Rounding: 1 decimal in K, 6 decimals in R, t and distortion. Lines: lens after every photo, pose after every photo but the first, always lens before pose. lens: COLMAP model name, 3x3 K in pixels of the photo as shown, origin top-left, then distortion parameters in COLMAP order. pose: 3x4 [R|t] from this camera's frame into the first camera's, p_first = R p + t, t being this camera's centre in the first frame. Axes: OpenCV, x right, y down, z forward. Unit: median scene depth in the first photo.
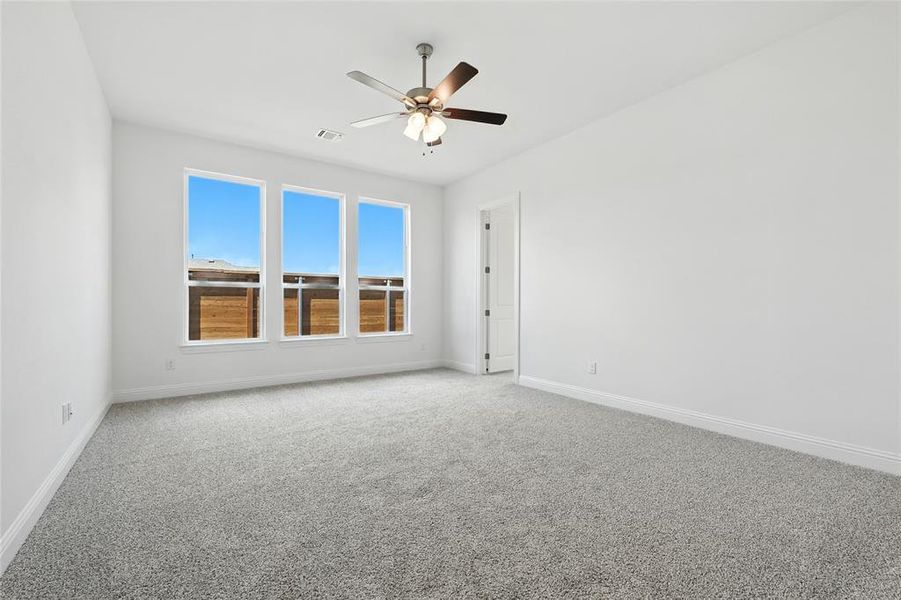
lens RADIAL K [[395.1, 0, 450.5], [0, 395.1, 300.0], [0, 0, 1]] dist [0.008587, -0.000286]
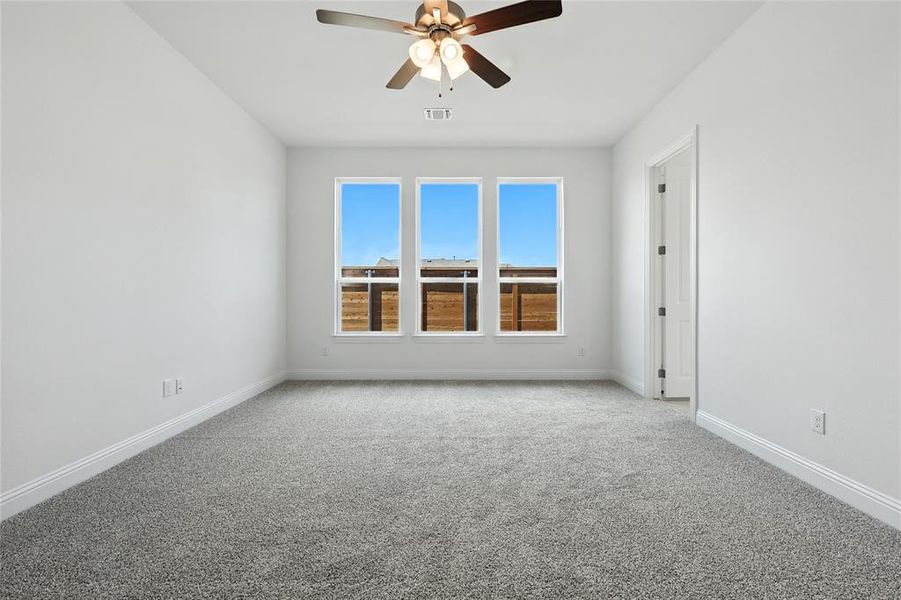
lens RADIAL K [[395.1, 0, 450.5], [0, 395.1, 300.0], [0, 0, 1]] dist [0.008587, -0.000286]
pose [[0.821483, 0.003806, -0.570221, 0.186207], [0.005225, 0.999886, 0.014201, -0.000436], [0.570209, -0.014645, 0.821369, 0.209005]]
